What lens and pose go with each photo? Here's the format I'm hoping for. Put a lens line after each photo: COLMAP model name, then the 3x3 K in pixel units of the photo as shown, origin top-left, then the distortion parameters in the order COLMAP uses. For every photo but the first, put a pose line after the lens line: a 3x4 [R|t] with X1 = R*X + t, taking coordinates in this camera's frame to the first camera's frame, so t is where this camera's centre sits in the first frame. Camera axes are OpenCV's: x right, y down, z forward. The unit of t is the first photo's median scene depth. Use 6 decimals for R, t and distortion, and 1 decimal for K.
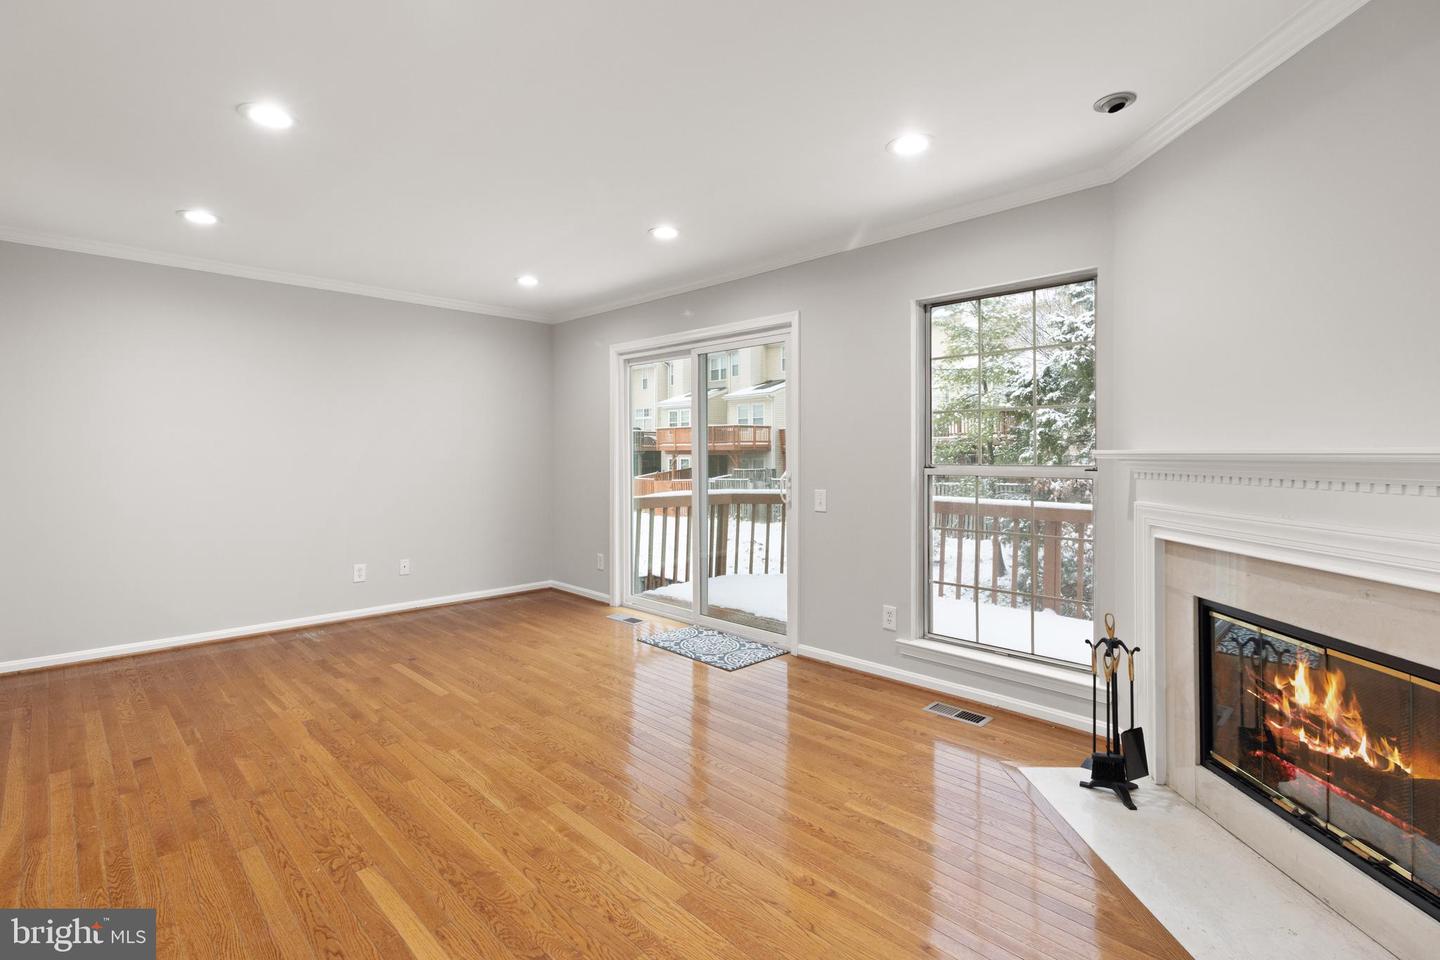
lens RADIAL K [[665.3, 0, 729.1], [0, 665.3, 479.3], [0, 0, 1]] dist [0.004447, -0.001195]
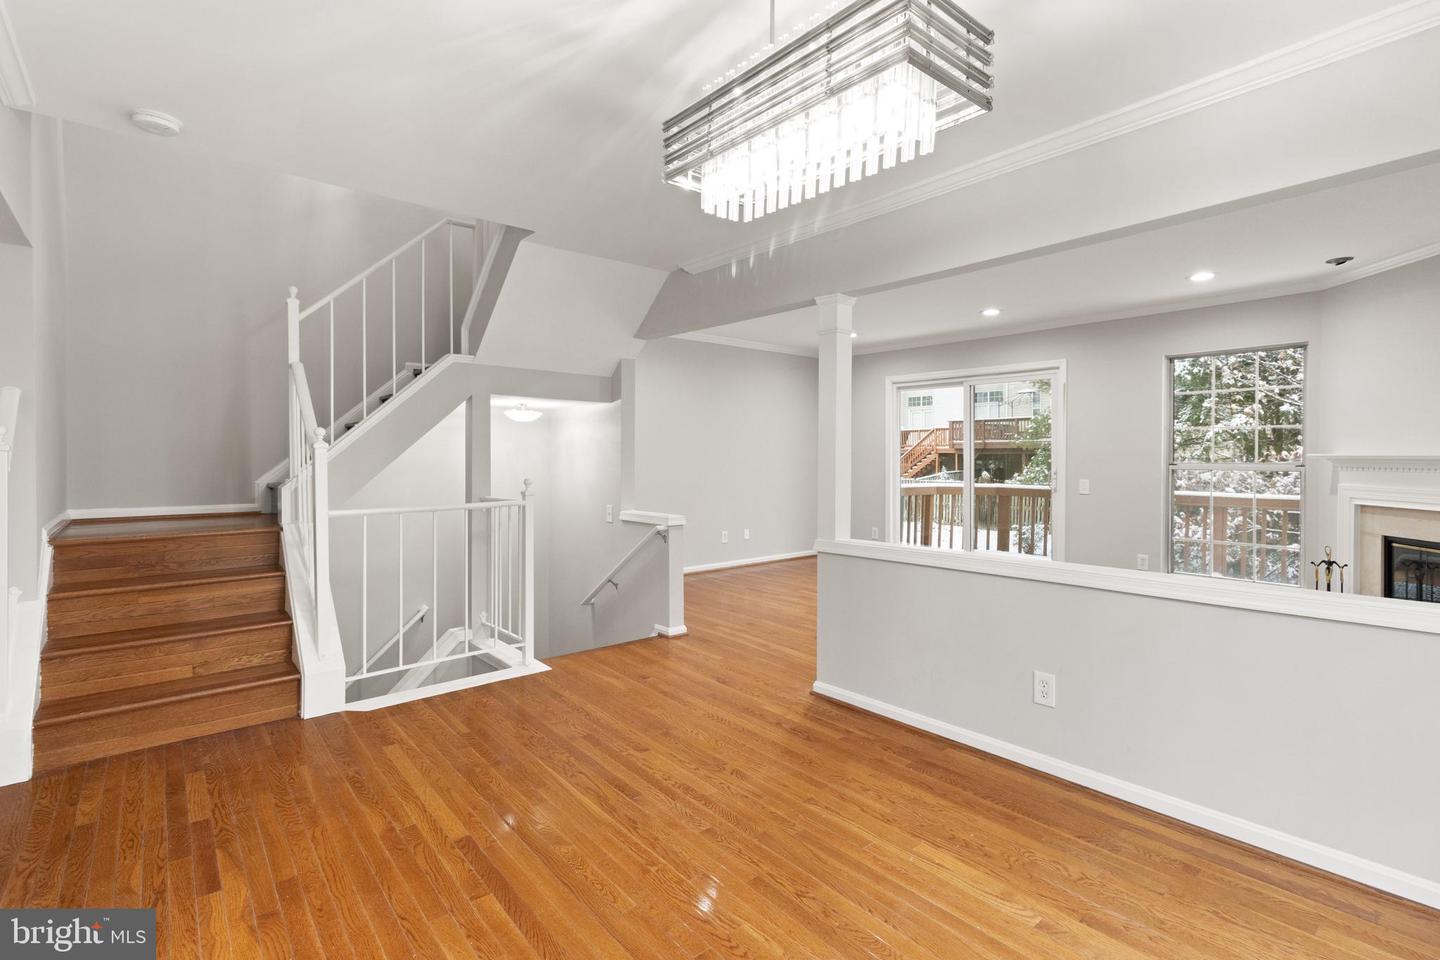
lens RADIAL K [[665.3, 0, 732.2], [0, 665.3, 466.1], [0, 0, 1]] dist [0.004447, -0.001195]
pose [[0.996658, 0.007917, -0.081303, -0.848041], [-0.009672, 0.999728, -0.021207, 0.040547], [0.081113, 0.021923, 0.996464, -0.884269]]
